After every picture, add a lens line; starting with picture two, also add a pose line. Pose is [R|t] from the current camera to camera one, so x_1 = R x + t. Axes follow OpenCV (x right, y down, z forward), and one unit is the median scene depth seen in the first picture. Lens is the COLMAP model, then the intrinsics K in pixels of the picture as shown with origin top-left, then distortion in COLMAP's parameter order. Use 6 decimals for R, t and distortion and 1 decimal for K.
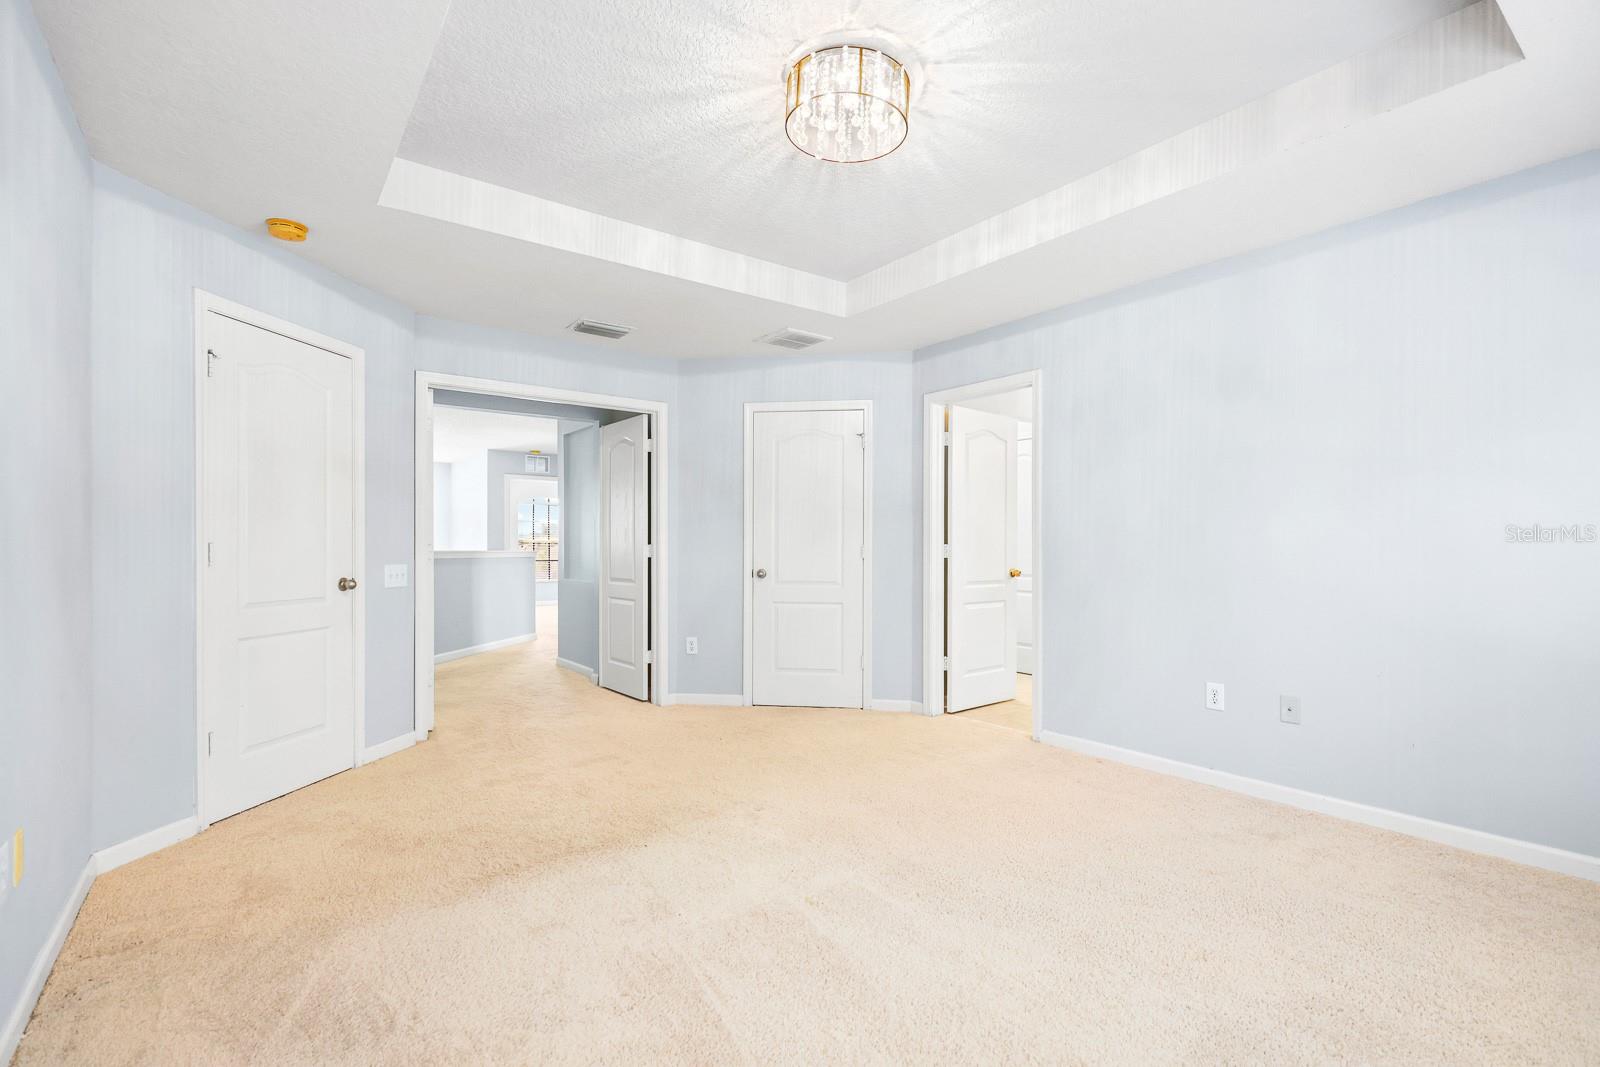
lens RADIAL K [[734.8, 0, 805.0], [0, 734.8, 551.3], [0, 0, 1]] dist [0.001527, 0.000027]
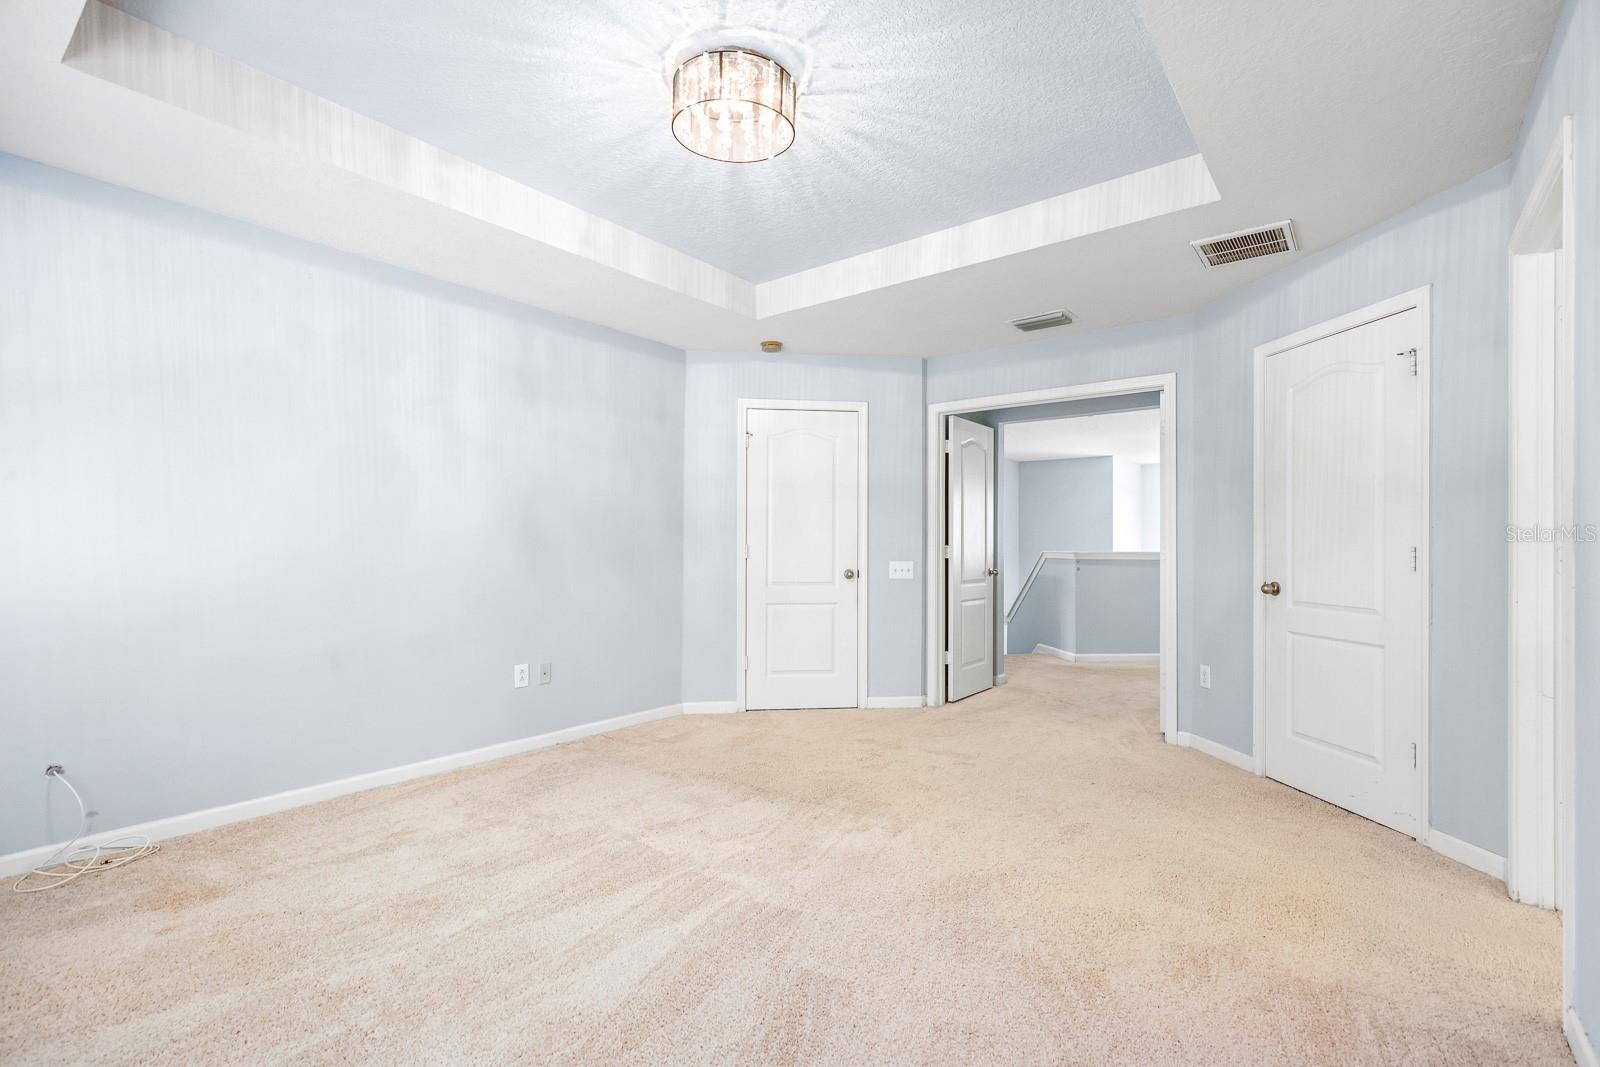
lens RADIAL K [[734.8, 0, 805.0], [0, 734.8, 551.3], [0, 0, 1]] dist [0.001527, 0.000027]
pose [[0.250503, 0.009074, -0.968073, 0.649557], [-0.010394, 0.999924, 0.006683, -0.006495], [0.968060, 0.008388, 0.250578, 0.521071]]
